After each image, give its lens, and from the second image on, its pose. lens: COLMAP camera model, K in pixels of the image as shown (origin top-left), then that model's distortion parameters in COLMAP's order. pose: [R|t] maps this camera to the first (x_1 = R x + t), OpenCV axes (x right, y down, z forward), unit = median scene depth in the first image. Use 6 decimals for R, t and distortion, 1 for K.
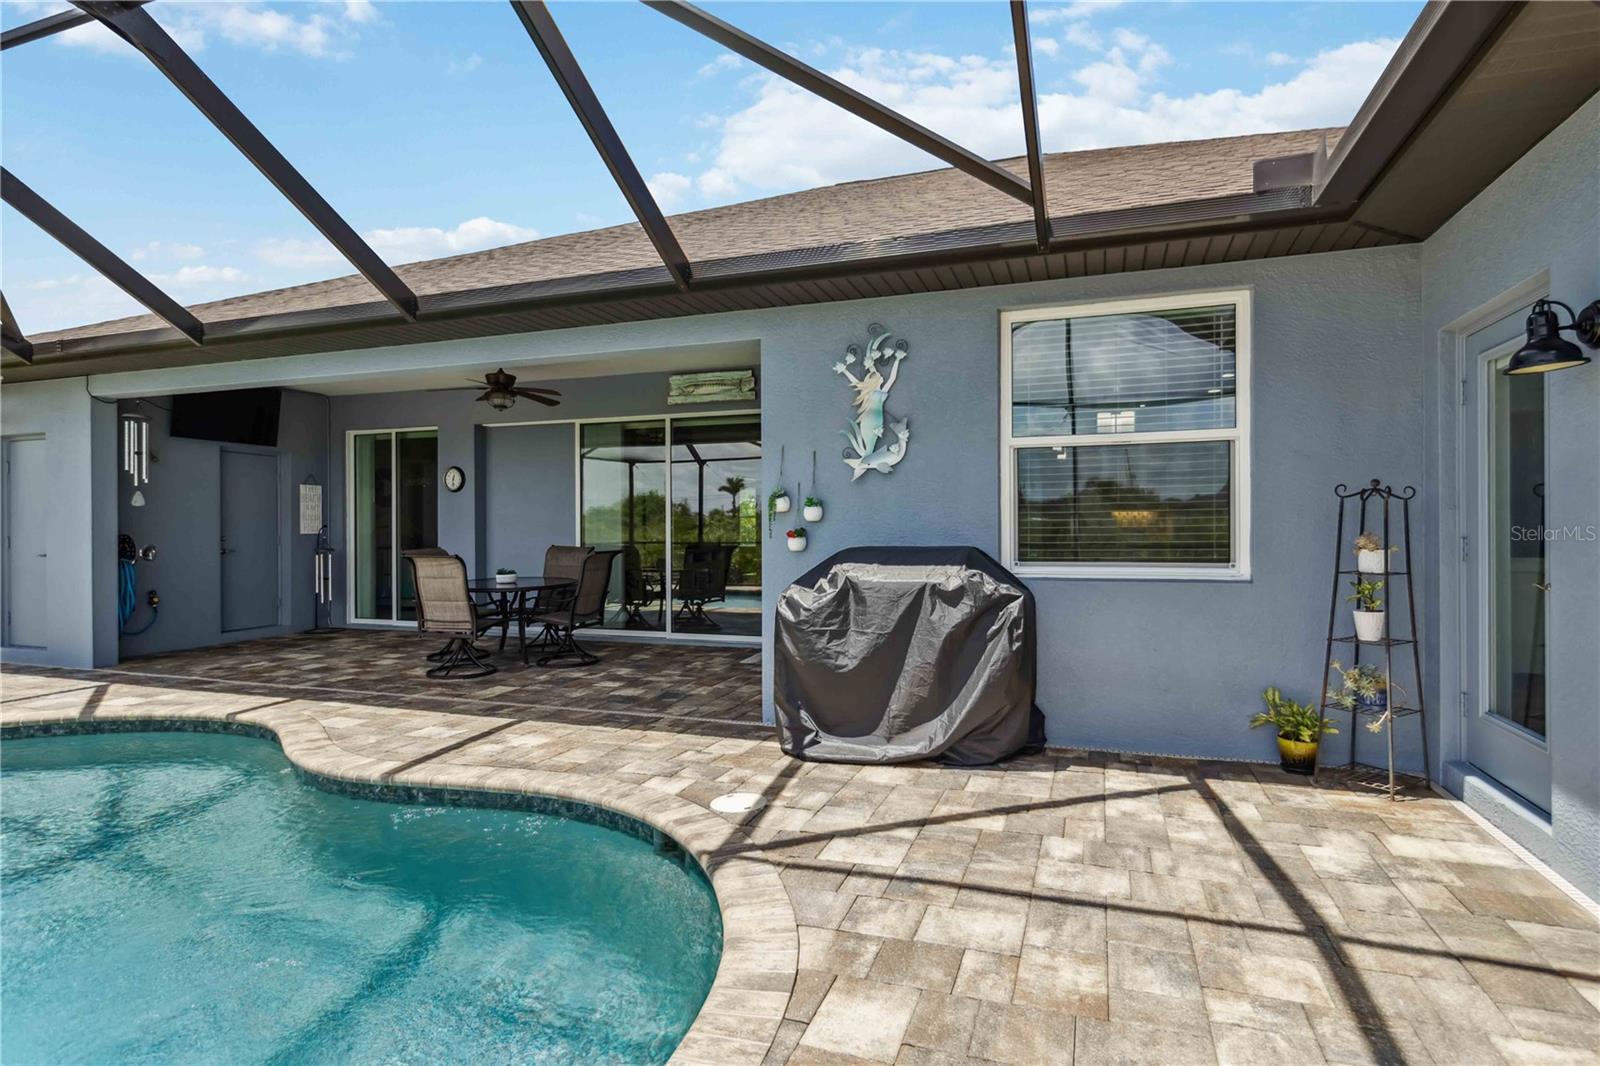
lens RADIAL K [[816.1, 0, 830.5], [0, 816.1, 527.5], [0, 0, 1]] dist [0.001096, 0.000284]
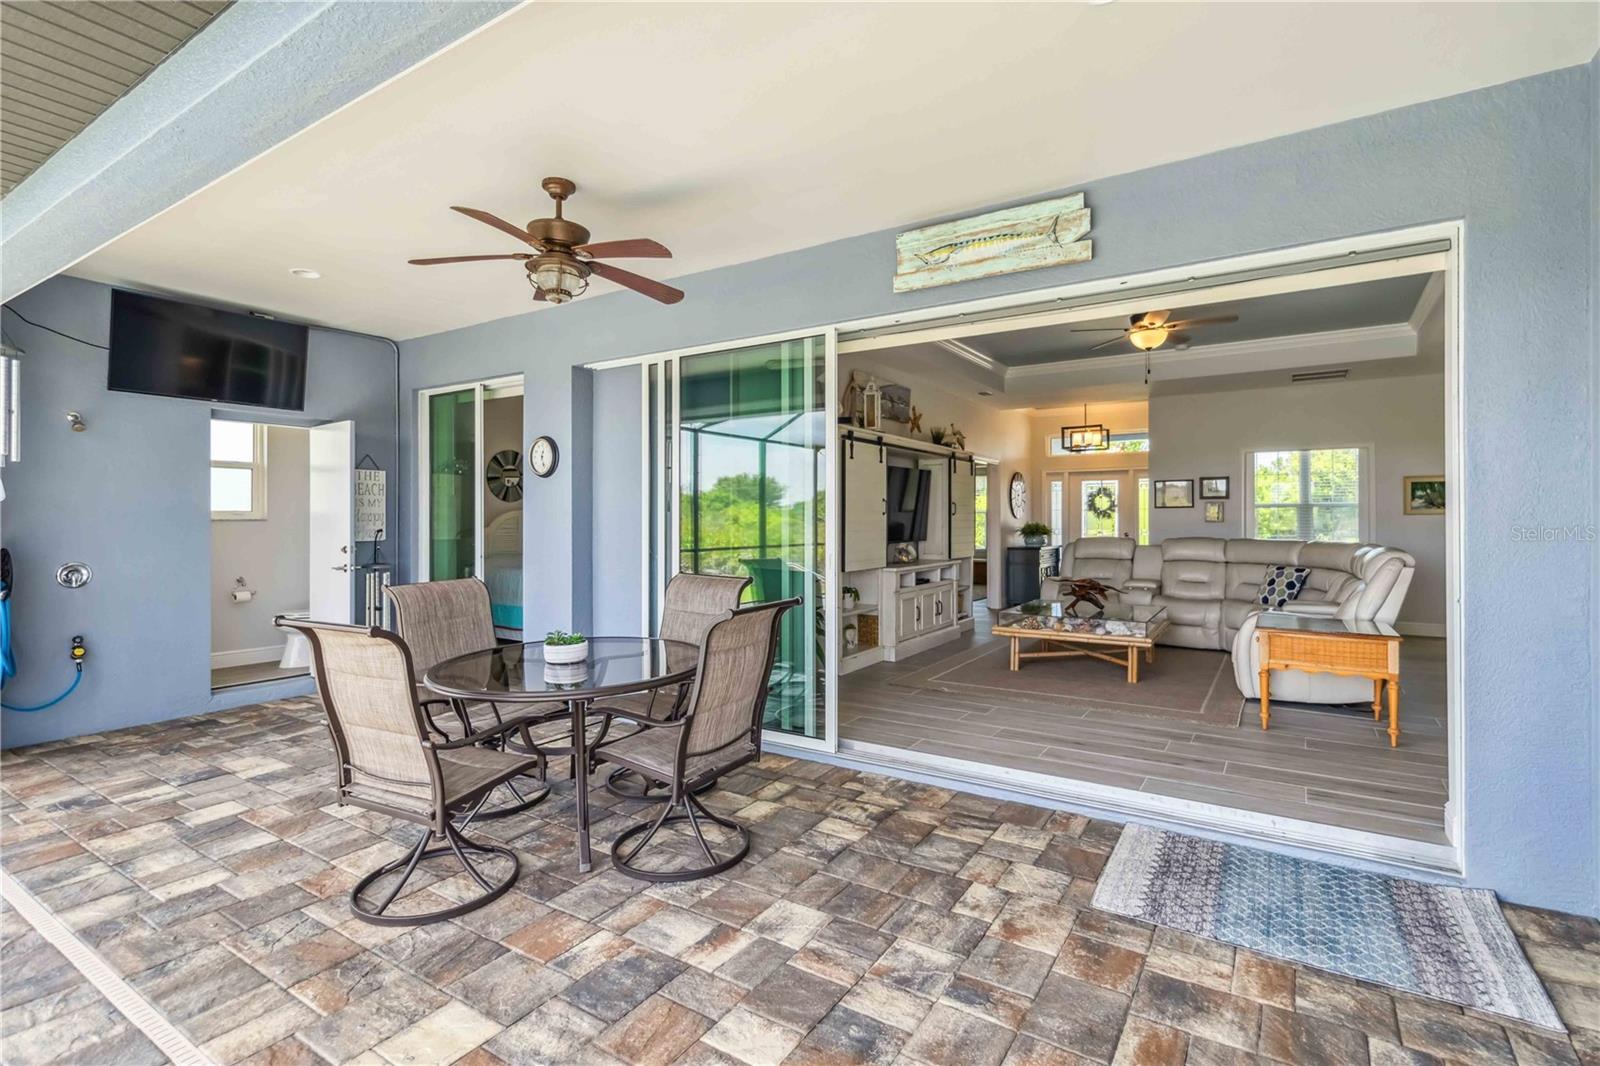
lens RADIAL K [[750.9, 0, 825.3], [0, 750.9, 509.0], [0, 0, 1]] dist [-0.002643, 0.000662]
pose [[0.971037, 0.001139, -0.238926, -0.133241], [-0.004109, 0.999920, -0.011933, -0.014549], [0.238893, 0.012569, 0.970965, 0.560268]]
